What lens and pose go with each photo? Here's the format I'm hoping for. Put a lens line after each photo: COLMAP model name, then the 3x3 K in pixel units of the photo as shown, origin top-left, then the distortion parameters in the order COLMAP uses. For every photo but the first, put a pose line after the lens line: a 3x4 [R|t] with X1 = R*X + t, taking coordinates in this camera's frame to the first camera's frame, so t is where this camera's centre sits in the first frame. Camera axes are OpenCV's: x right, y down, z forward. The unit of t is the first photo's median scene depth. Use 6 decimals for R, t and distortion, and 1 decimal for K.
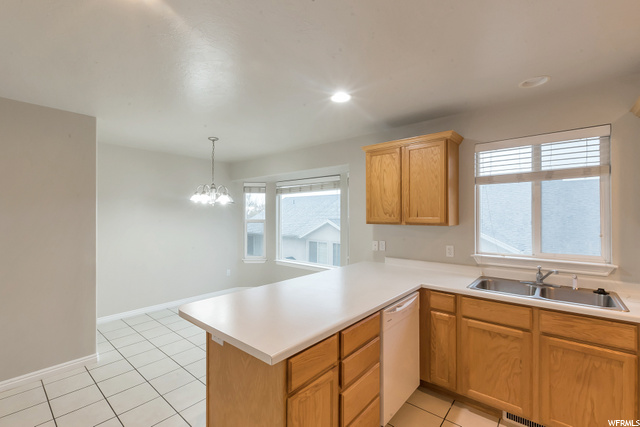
lens RADIAL K [[277.8, 0, 314.6], [0, 277.8, 216.3], [0, 0, 1]] dist [-0.001114, -0.000311]
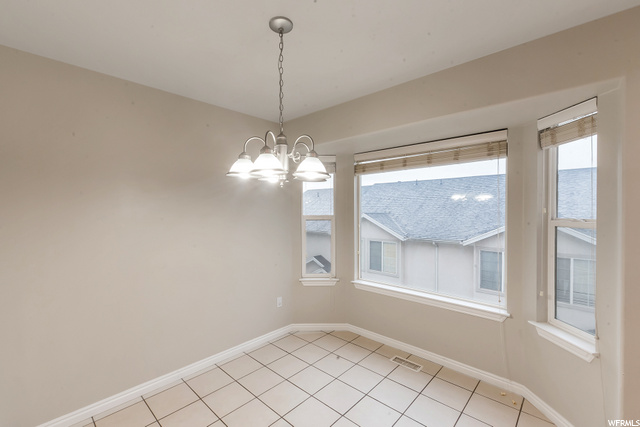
lens RADIAL K [[277.8, 0, 314.6], [0, 277.8, 216.3], [0, 0, 1]] dist [-0.001114, -0.000311]
pose [[0.998682, -0.004034, -0.051167, -0.194957], [0.005160, 0.999747, 0.021893, -0.000479], [0.051066, -0.022128, 0.998450, 0.384148]]
